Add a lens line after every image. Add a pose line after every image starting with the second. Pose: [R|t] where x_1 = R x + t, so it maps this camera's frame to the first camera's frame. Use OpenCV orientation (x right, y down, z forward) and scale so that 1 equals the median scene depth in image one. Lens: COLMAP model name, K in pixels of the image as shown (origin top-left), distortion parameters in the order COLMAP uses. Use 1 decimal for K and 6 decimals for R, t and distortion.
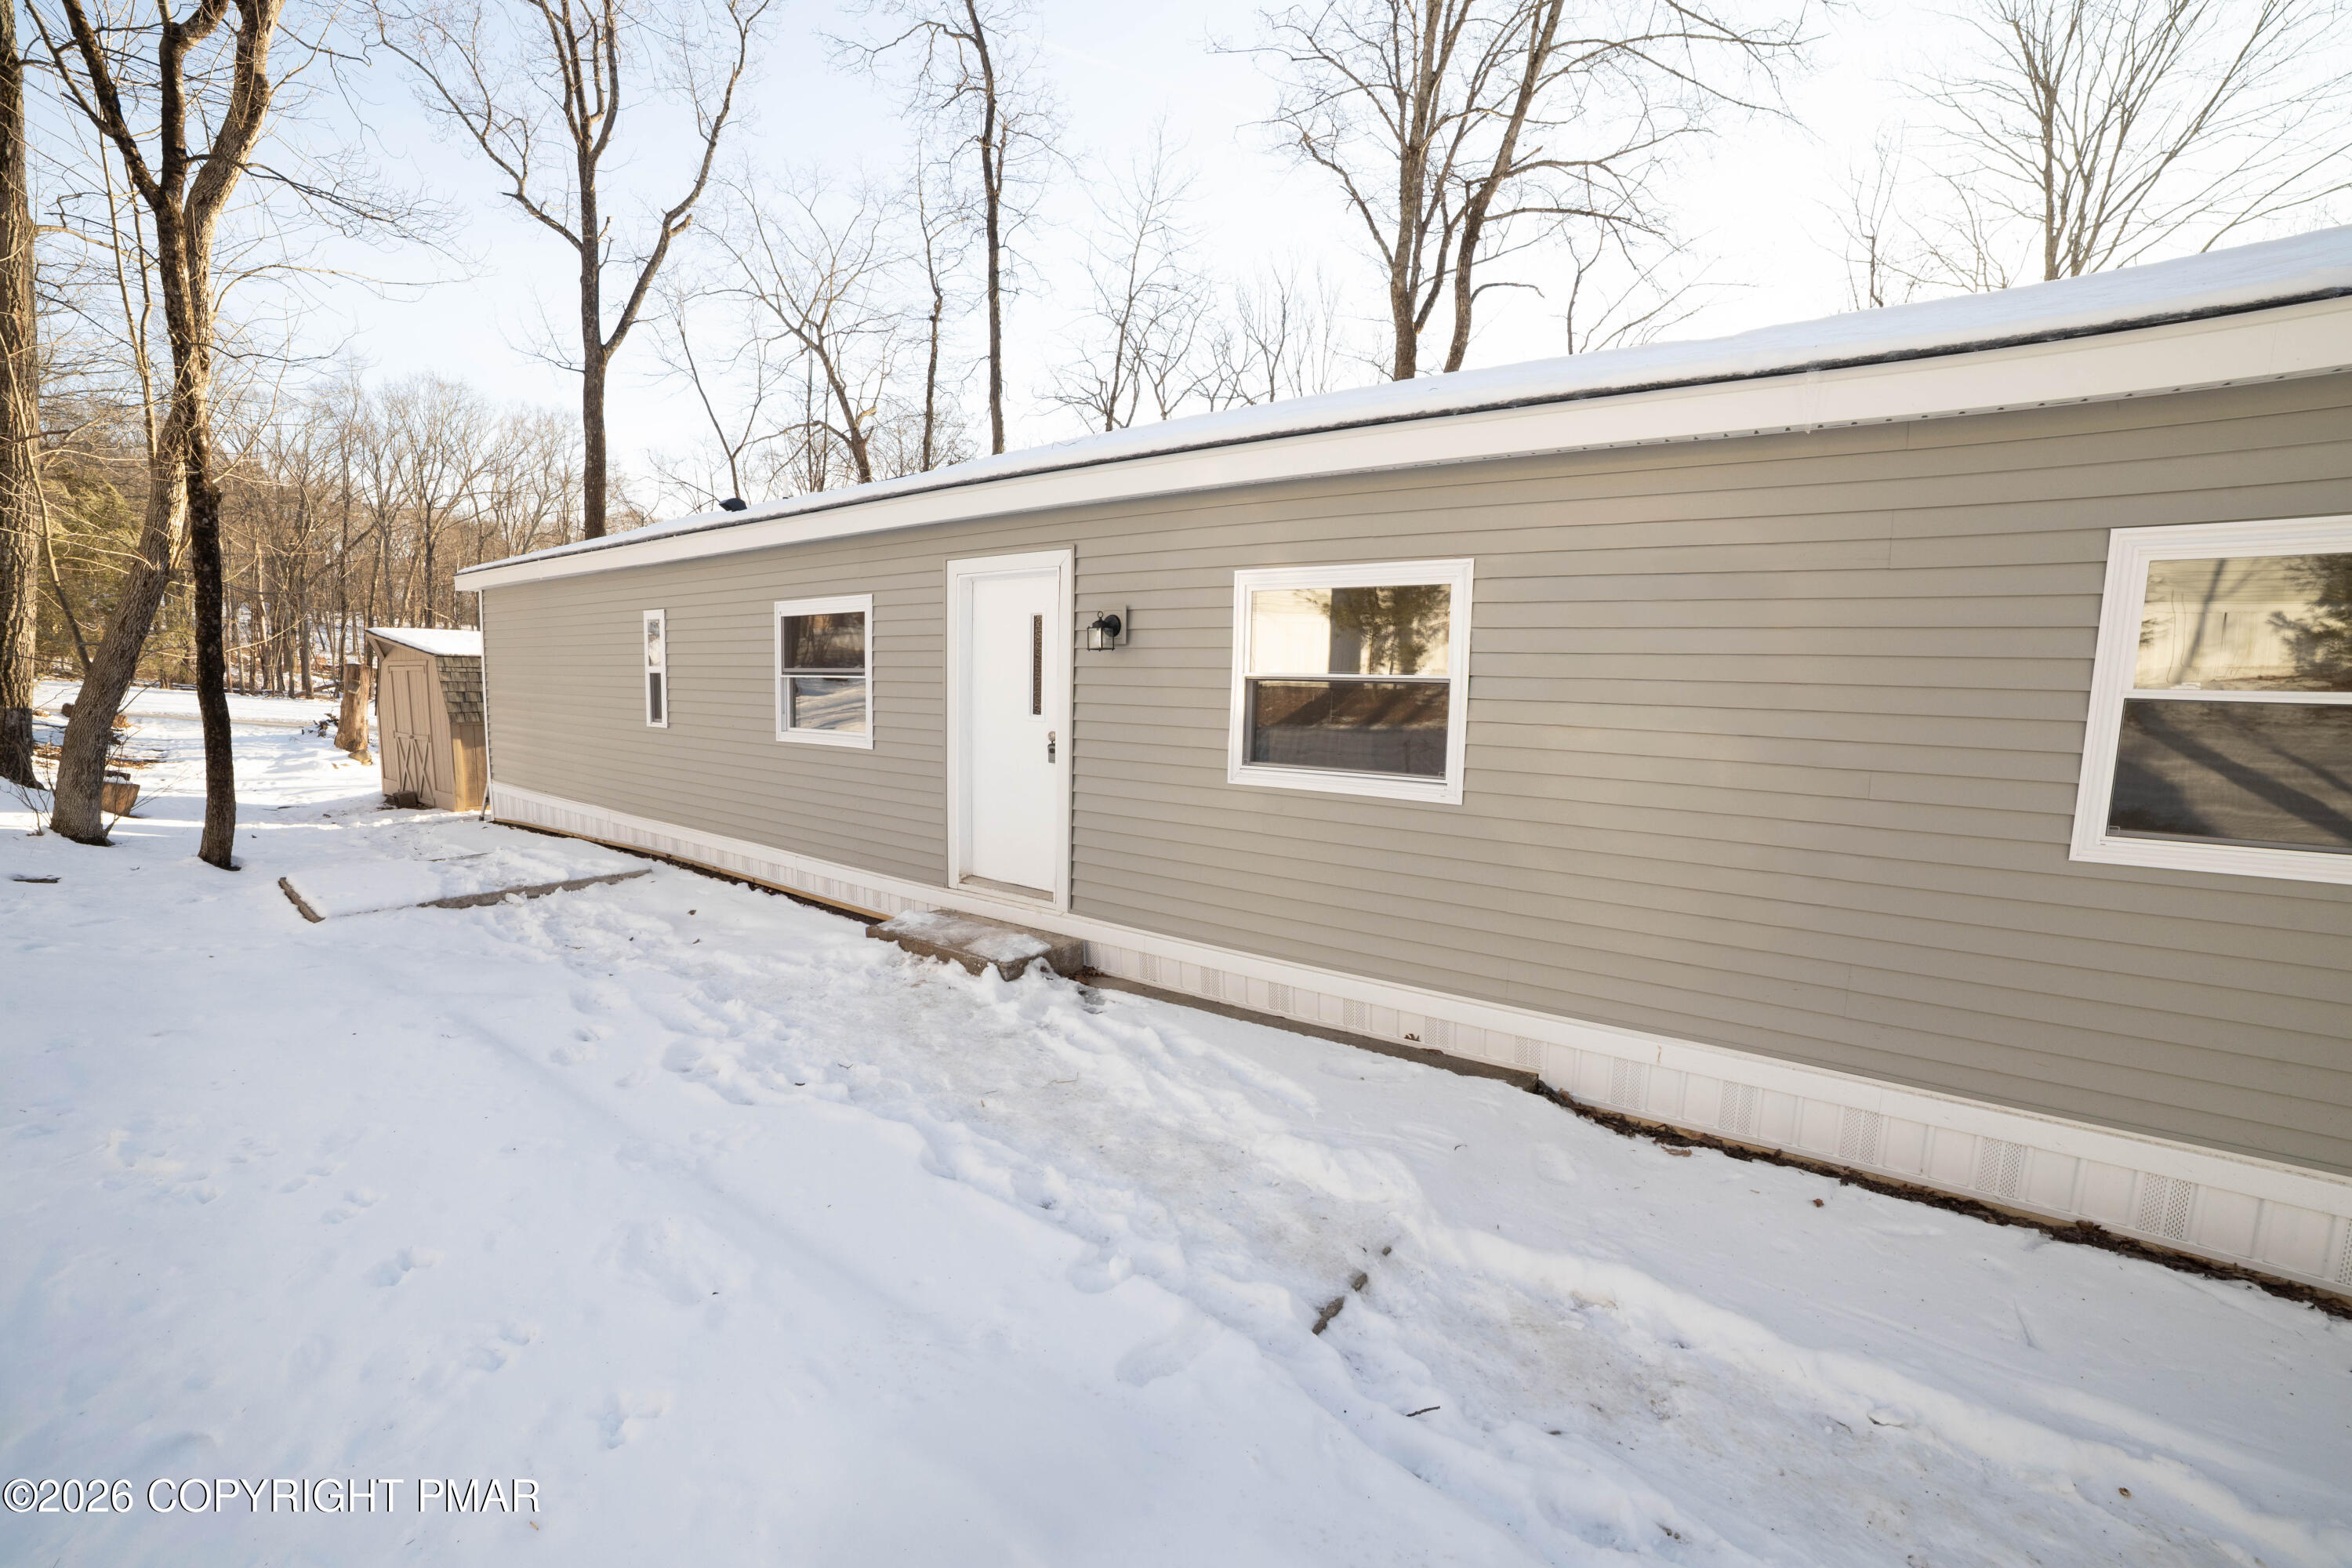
lens RADIAL K [[959.4, 0, 1172.3], [0, 959.4, 786.3], [0, 0, 1]] dist [-0.113560, 0.043553]
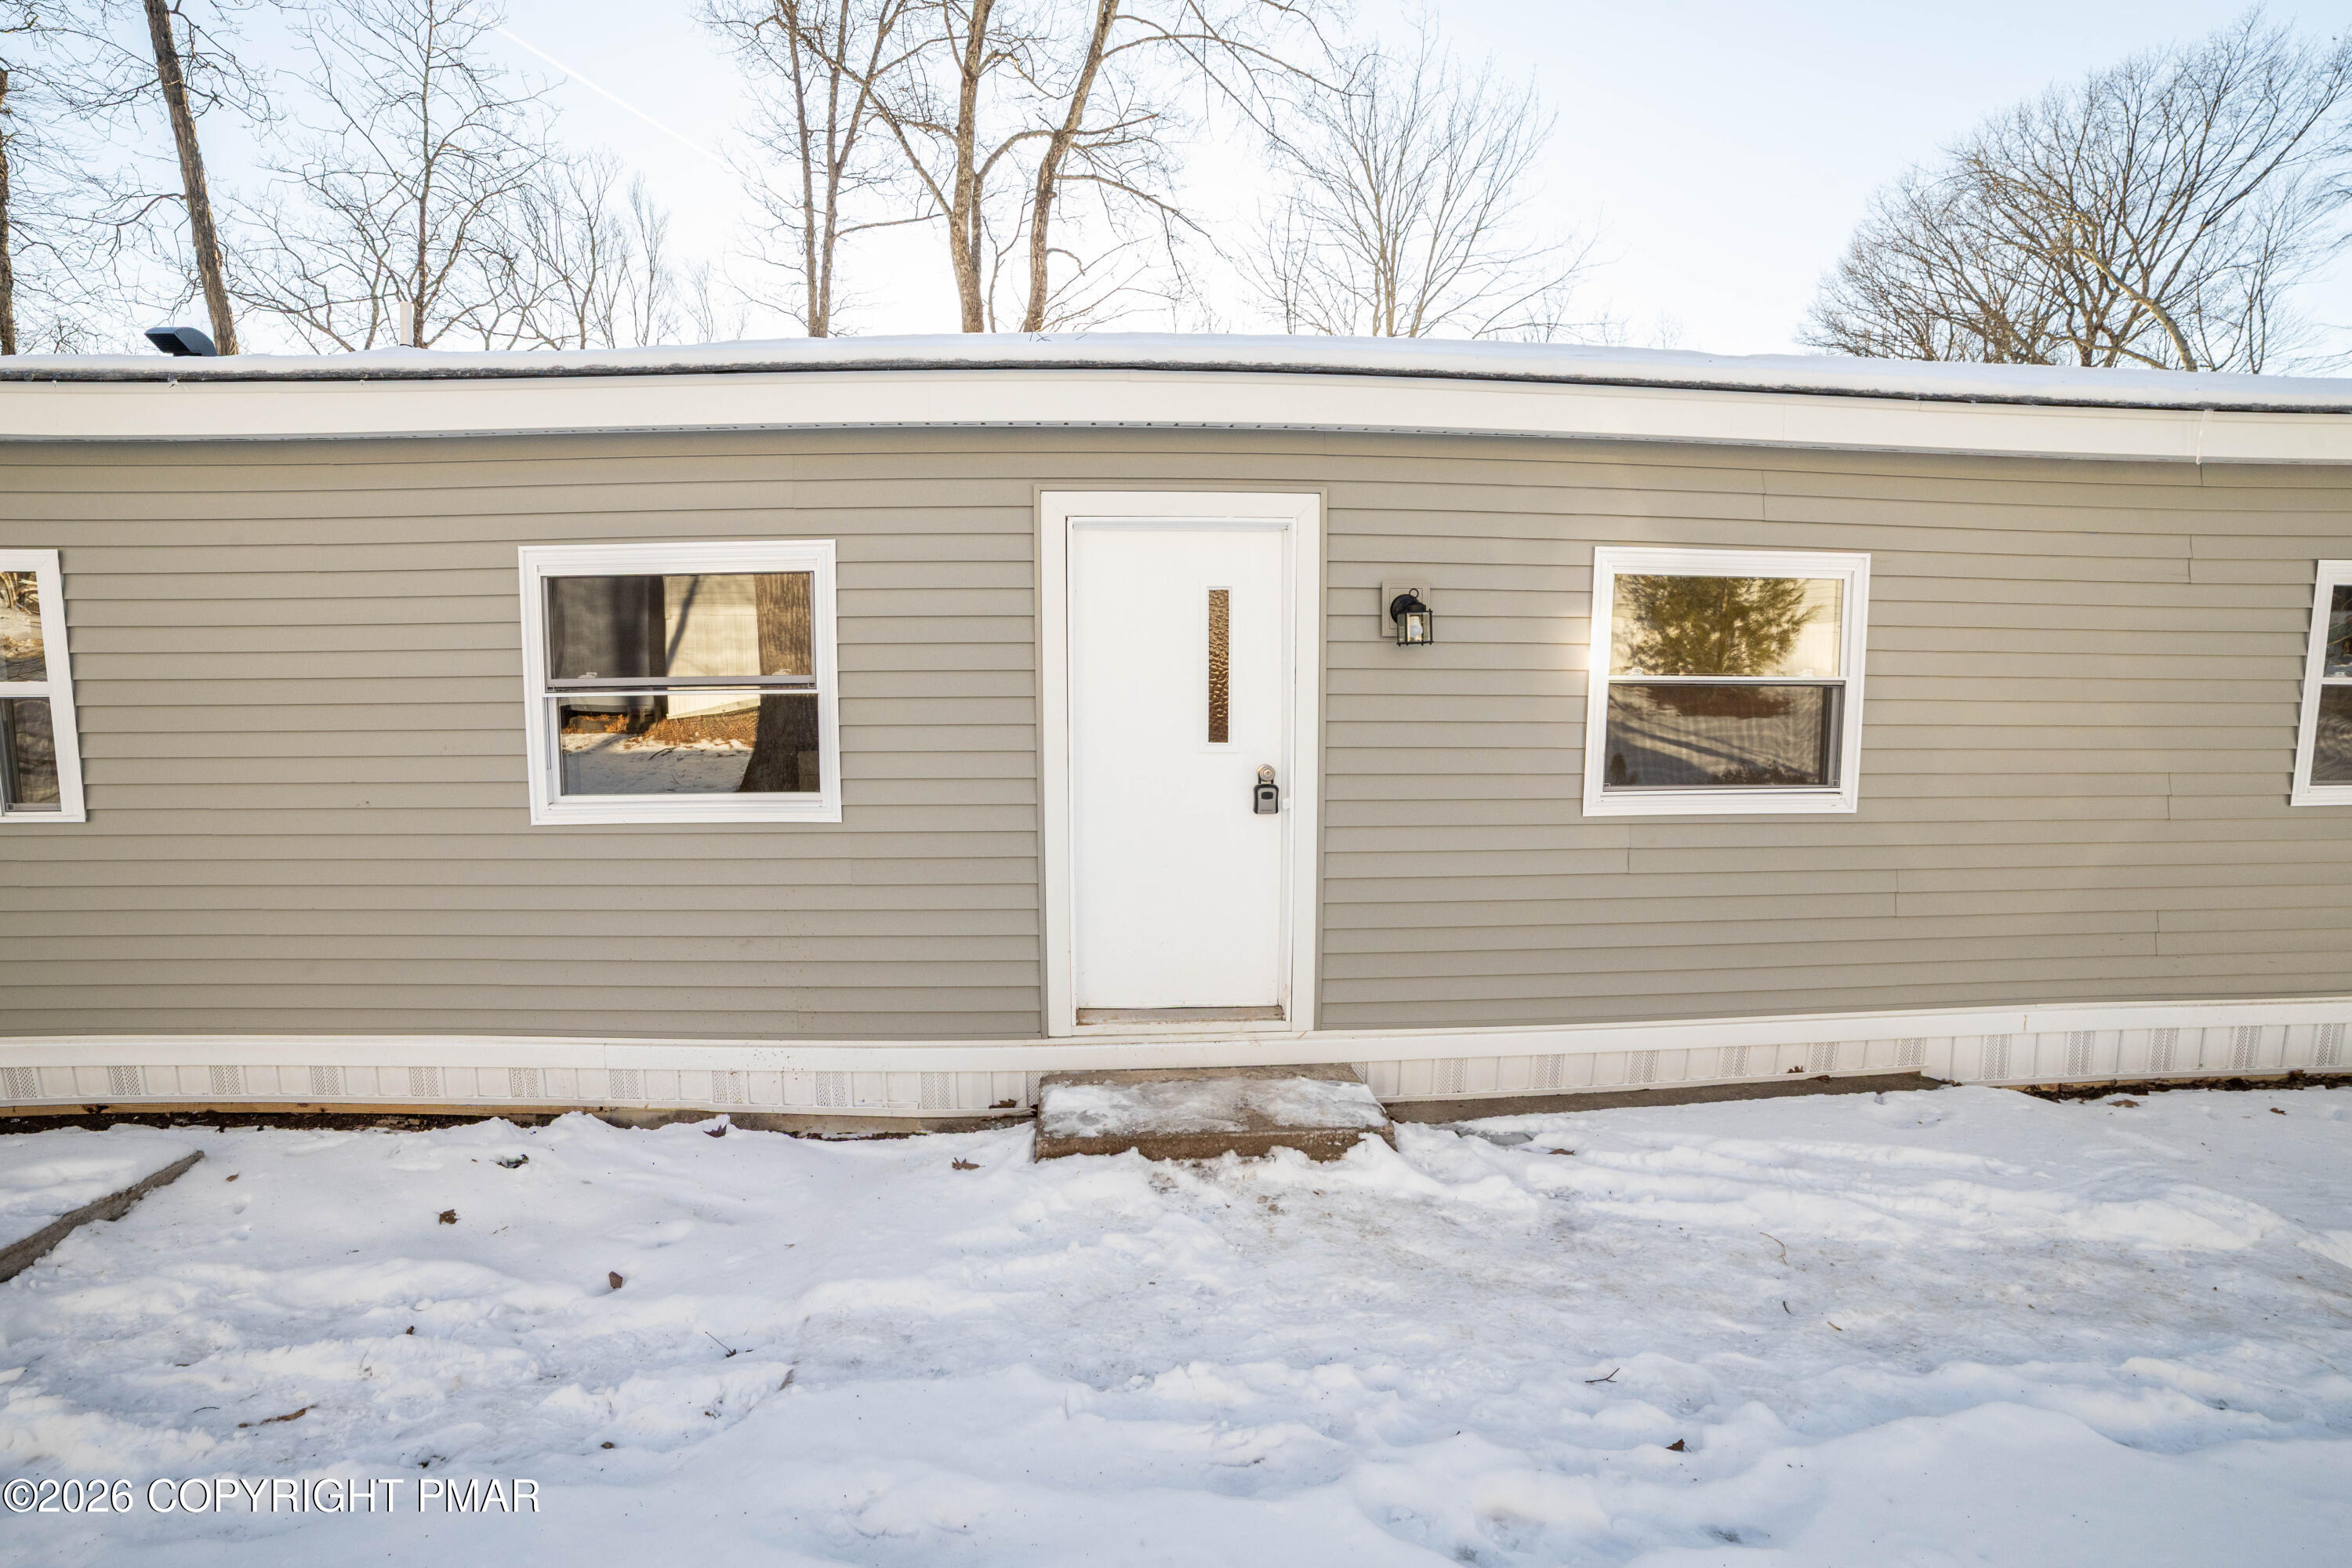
lens RADIAL K [[1032.3, 0, 1166.0], [0, 1032.3, 791.0], [0, 0, 1]] dist [-0.109842, 0.040181]
pose [[0.777470, -0.081536, 0.623612, -0.651764], [0.086998, 0.995971, 0.021758, -0.064429], [-0.622873, 0.037336, 0.781431, 0.505218]]
